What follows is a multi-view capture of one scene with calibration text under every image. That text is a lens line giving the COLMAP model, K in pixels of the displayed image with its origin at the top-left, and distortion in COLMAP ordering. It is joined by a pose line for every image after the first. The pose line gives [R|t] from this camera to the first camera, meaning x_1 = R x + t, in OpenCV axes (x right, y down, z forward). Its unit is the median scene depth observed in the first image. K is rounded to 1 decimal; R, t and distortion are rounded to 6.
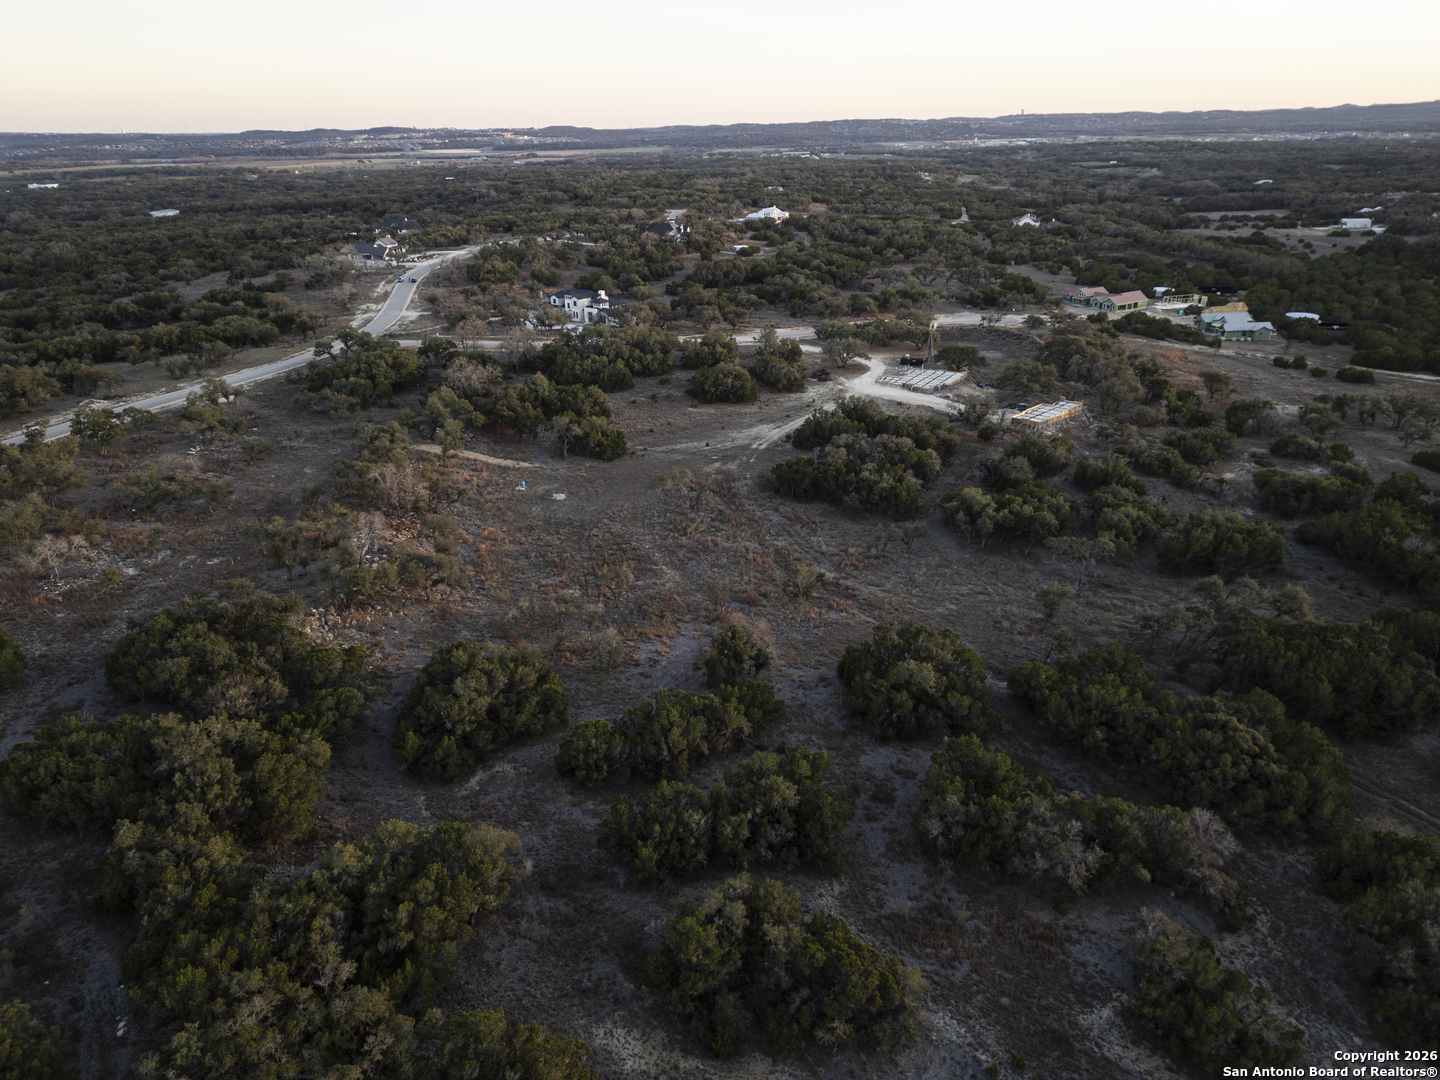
lens RADIAL K [[1006.6, 0, 716.9], [0, 1006.6, 547.5], [0, 0, 1]] dist [0.074887, -0.065411]
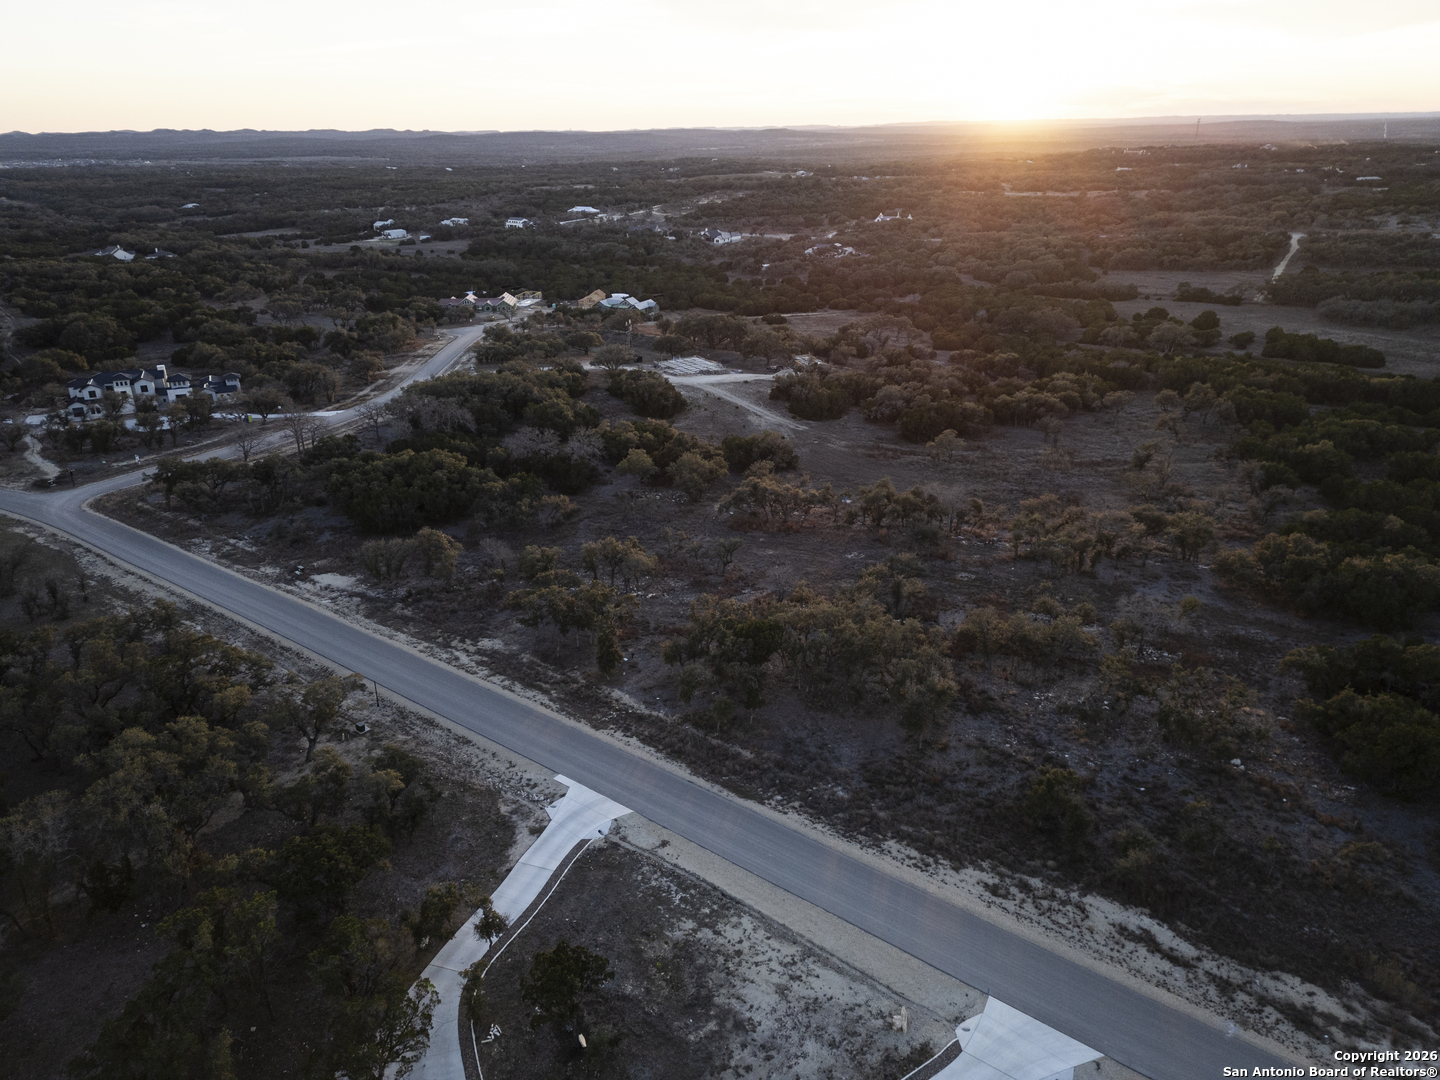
lens RADIAL K [[1006.6, 0, 718.5], [0, 1006.6, 548.2], [0, 0, 1]] dist [0.074887, -0.065411]
pose [[0.454393, -0.328934, 0.827846, -0.909346], [0.348388, 0.920928, 0.174693, -0.194845], [-0.819849, 0.209033, 0.533060, 0.500913]]
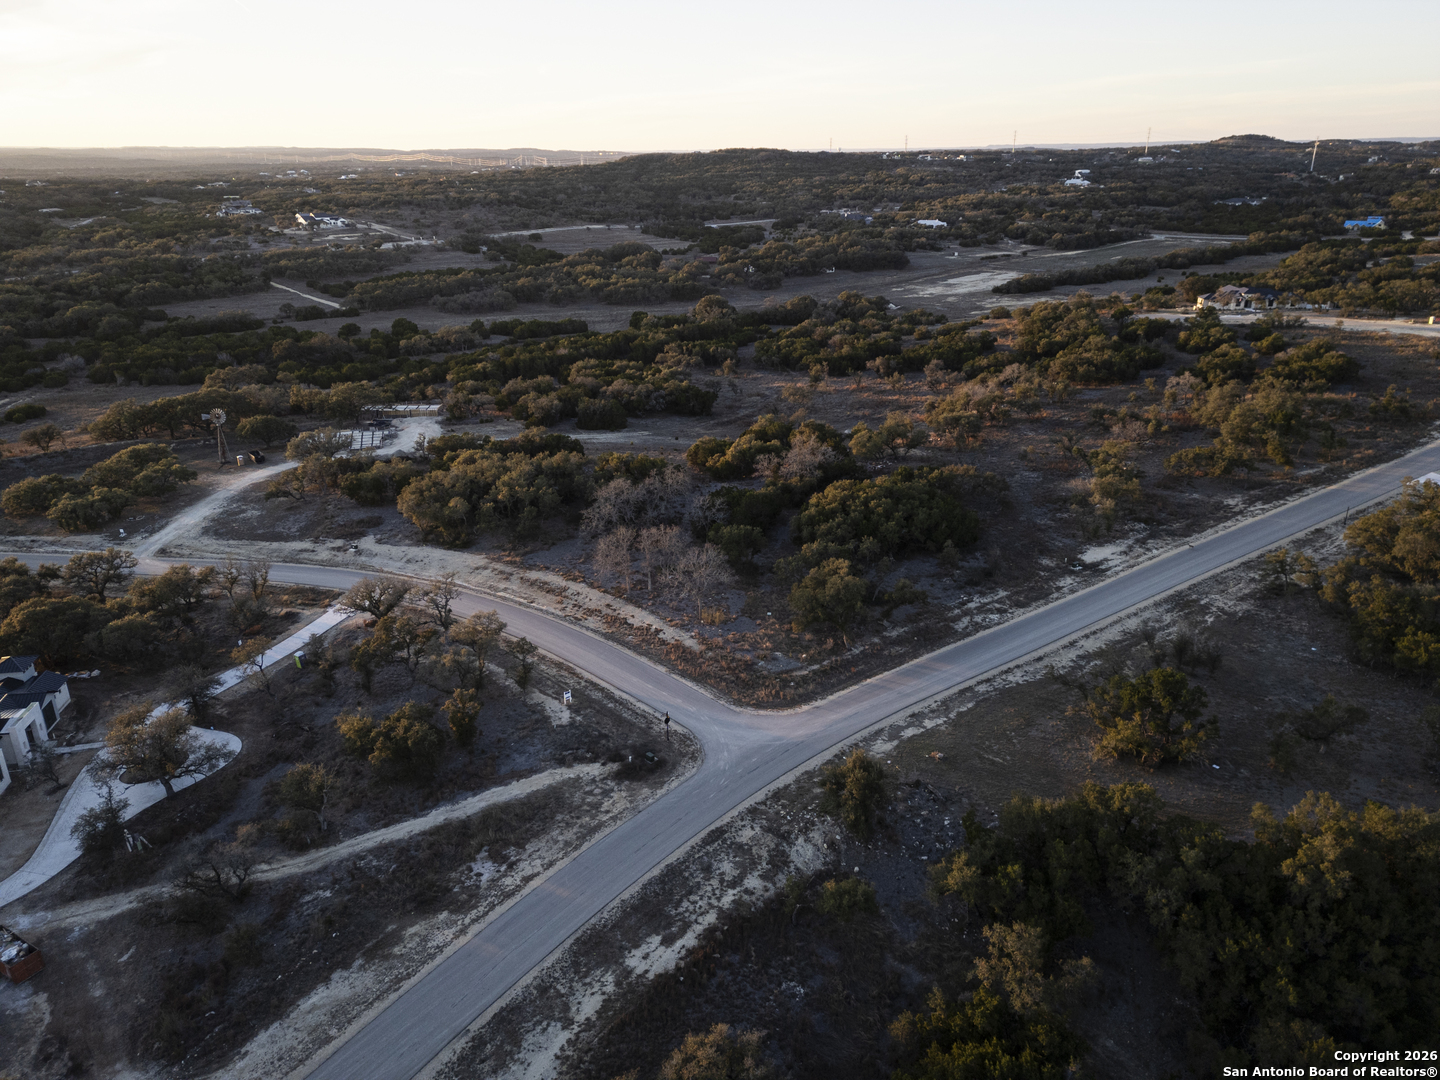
lens RADIAL K [[1006.6, 0, 714.9], [0, 1006.6, 529.6], [0, 0, 1]] dist [0.074887, -0.065411]
pose [[-0.733896, -0.218406, 0.643192, -0.749814], [0.279766, 0.765666, 0.579212, -0.632659], [-0.618973, 0.605025, -0.500816, 1.532046]]
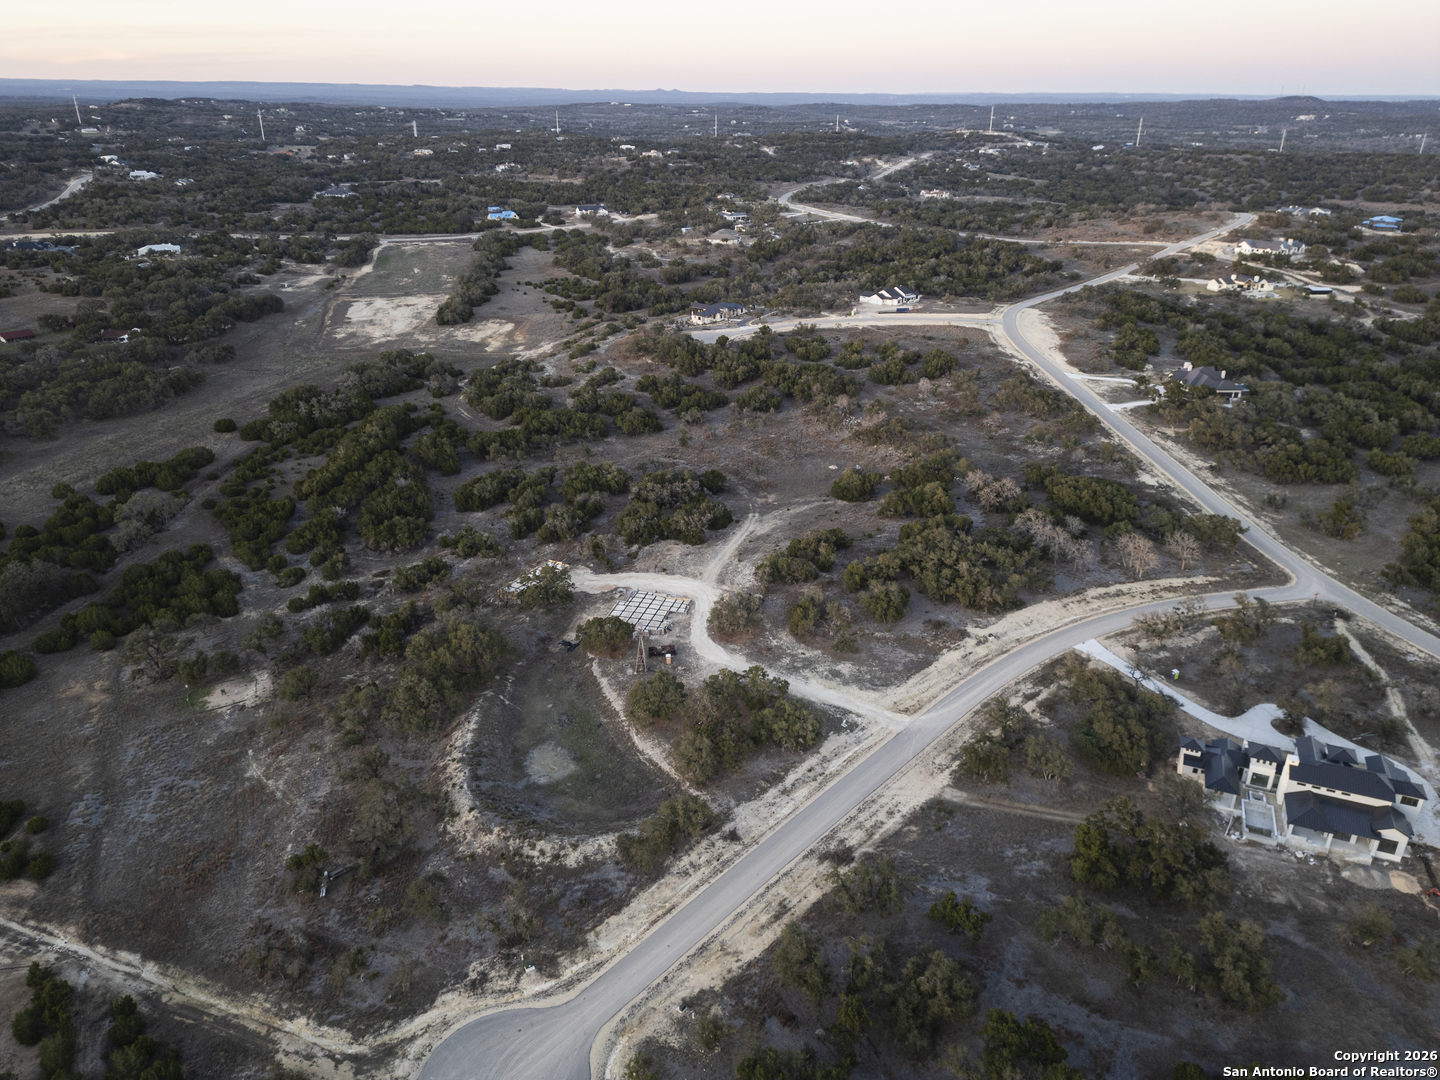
lens RADIAL K [[1006.6, 0, 713.3], [0, 1006.6, 538.3], [0, 0, 1]] dist [0.074887, -0.065411]
pose [[-0.963170, 0.119730, -0.240765, 0.424600], [-0.093199, 0.691242, 0.716588, -1.045359], [0.252224, 0.712635, -0.654625, 1.862535]]
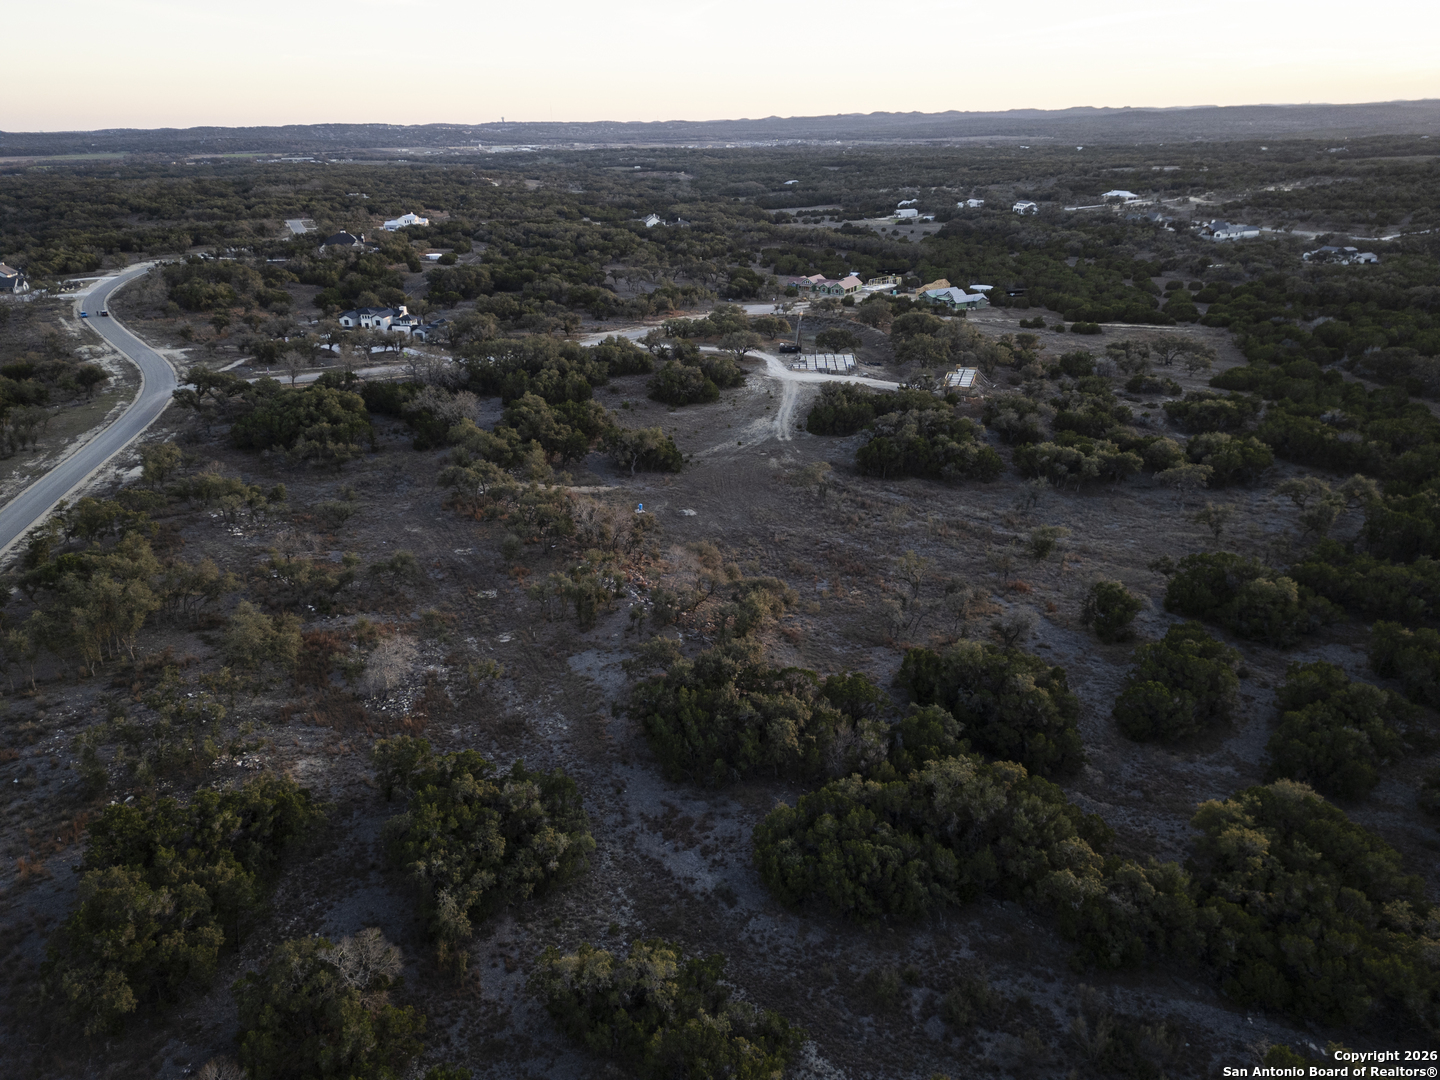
lens RADIAL K [[1006.6, 0, 716.9], [0, 1006.6, 544.5], [0, 0, 1]] dist [0.074887, -0.065411]
pose [[0.890949, -0.173424, 0.419682, -0.443821], [0.176840, 0.983748, 0.031096, -0.037854], [-0.418254, 0.046512, 0.907138, 0.112598]]
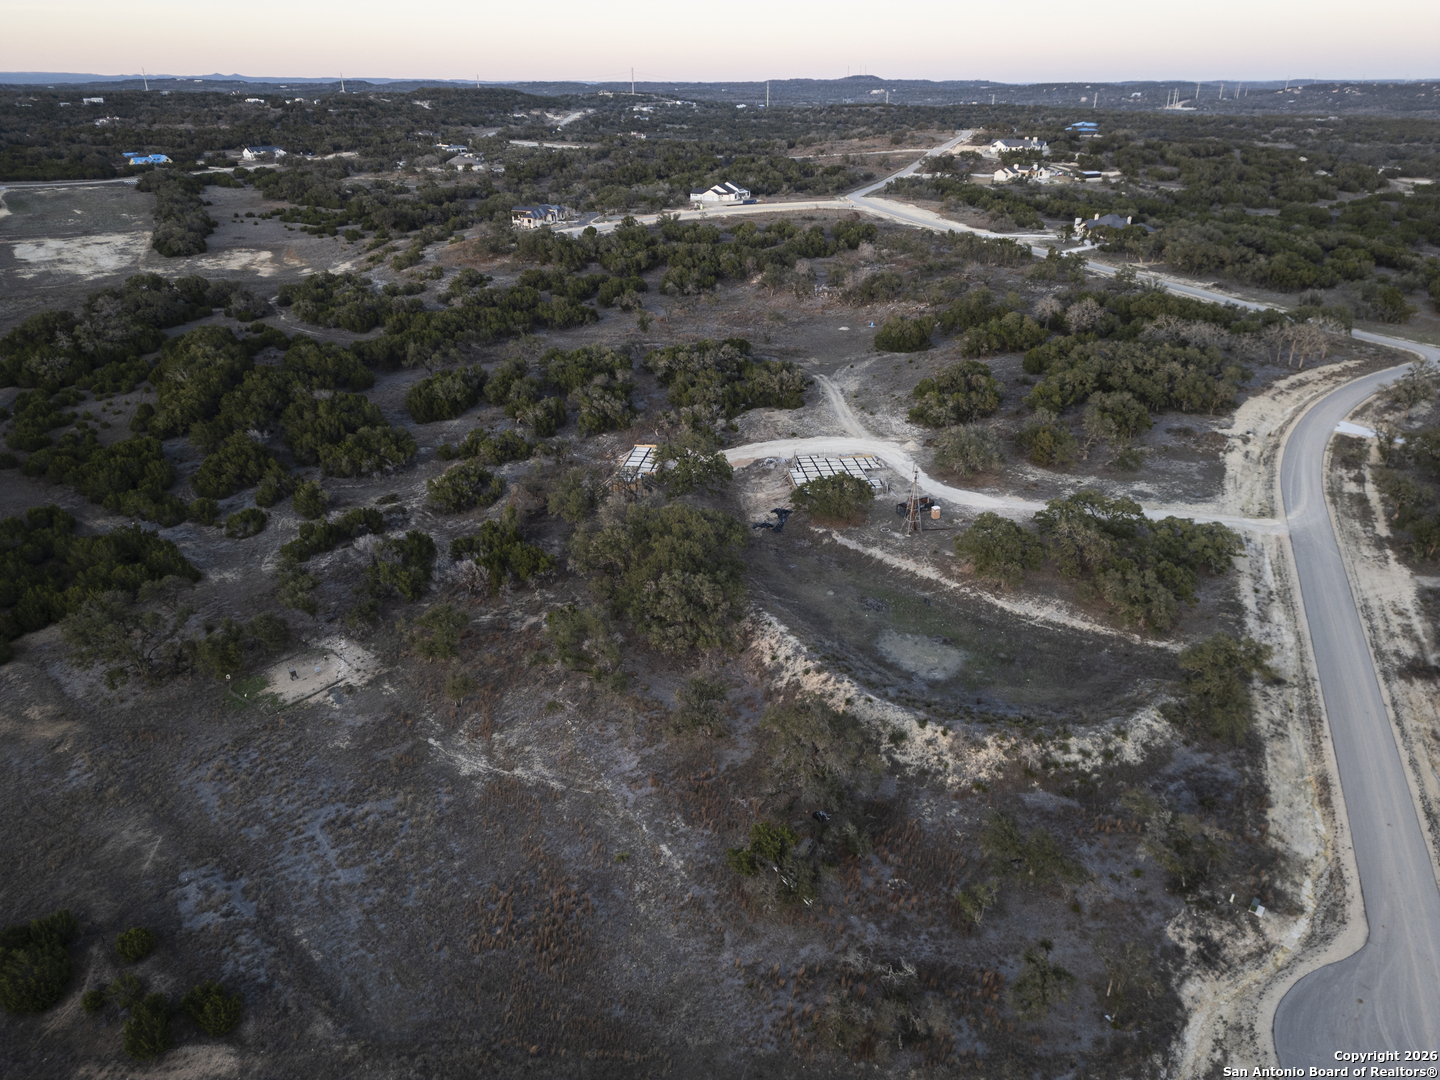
lens RADIAL K [[1006.6, 0, 715.9], [0, 1006.6, 542.0], [0, 0, 1]] dist [0.074887, -0.065411]
pose [[-0.799765, 0.263546, -0.539370, 0.776622], [-0.219573, 0.707801, 0.671421, -0.686479], [0.558717, 0.655410, -0.508206, 1.581427]]
